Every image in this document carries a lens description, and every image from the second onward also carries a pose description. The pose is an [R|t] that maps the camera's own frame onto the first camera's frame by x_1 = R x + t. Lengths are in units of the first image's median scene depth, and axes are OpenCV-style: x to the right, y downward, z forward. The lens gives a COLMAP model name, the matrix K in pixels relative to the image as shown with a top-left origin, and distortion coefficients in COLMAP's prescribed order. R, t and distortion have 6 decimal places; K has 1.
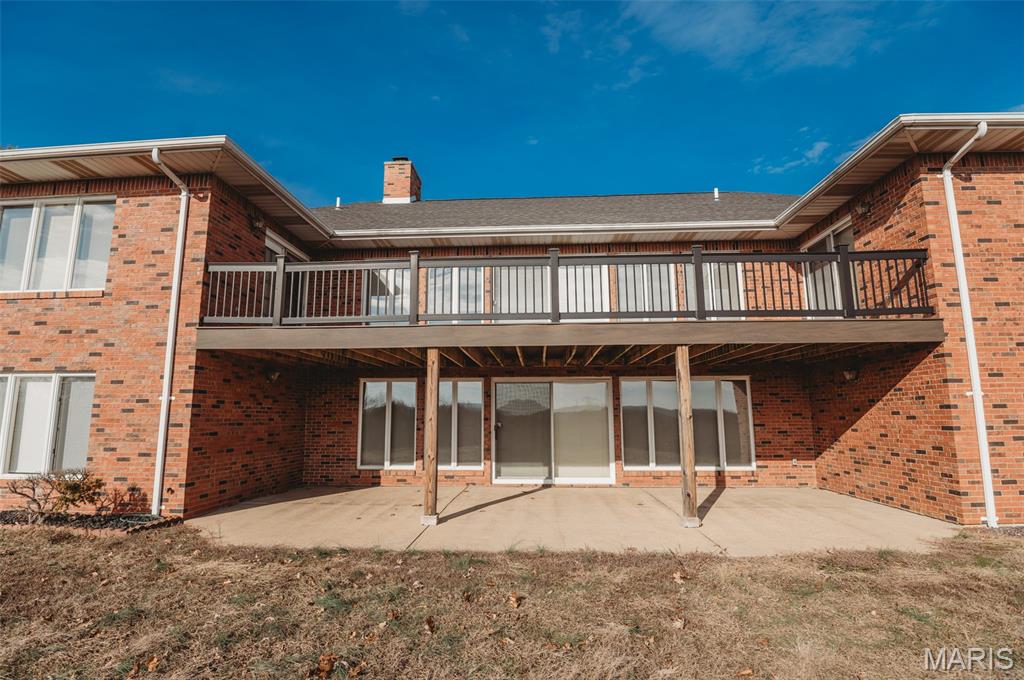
lens RADIAL K [[498.4, 0, 514.1], [0, 498.4, 341.1], [0, 0, 1]] dist [-0.022202, -0.001368]
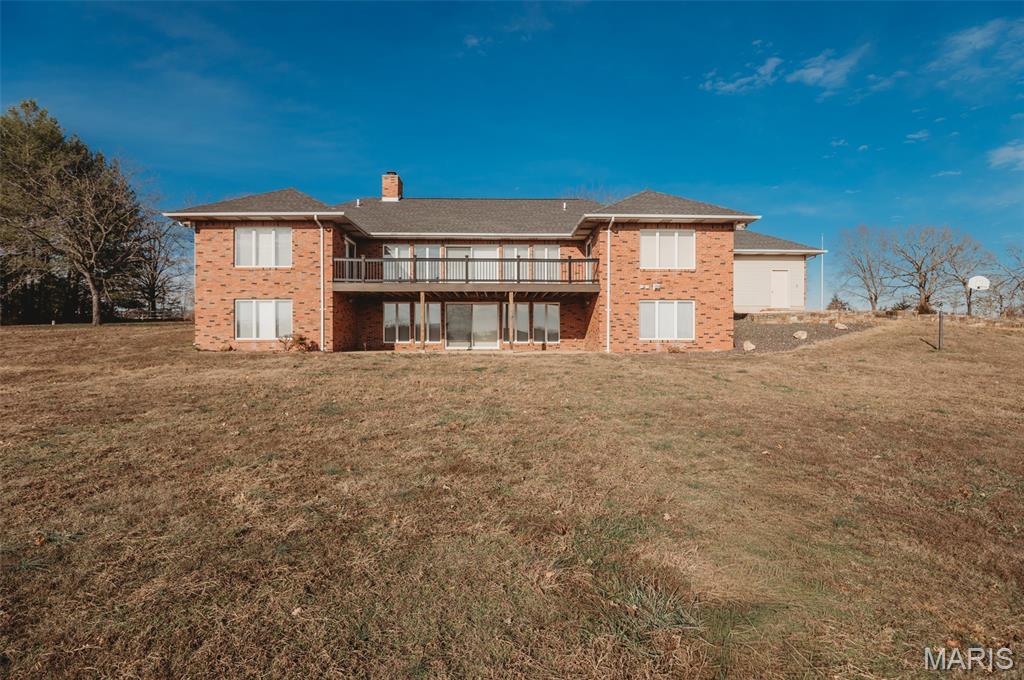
lens RADIAL K [[498.4, 0, 508.2], [0, 498.4, 339.3], [0, 0, 1]] dist [-0.022202, -0.001368]
pose [[0.997329, 0.004097, 0.072930, 0.103635], [-0.015121, 0.988379, 0.151256, -0.140634], [-0.071463, -0.151955, 0.985801, -1.687959]]
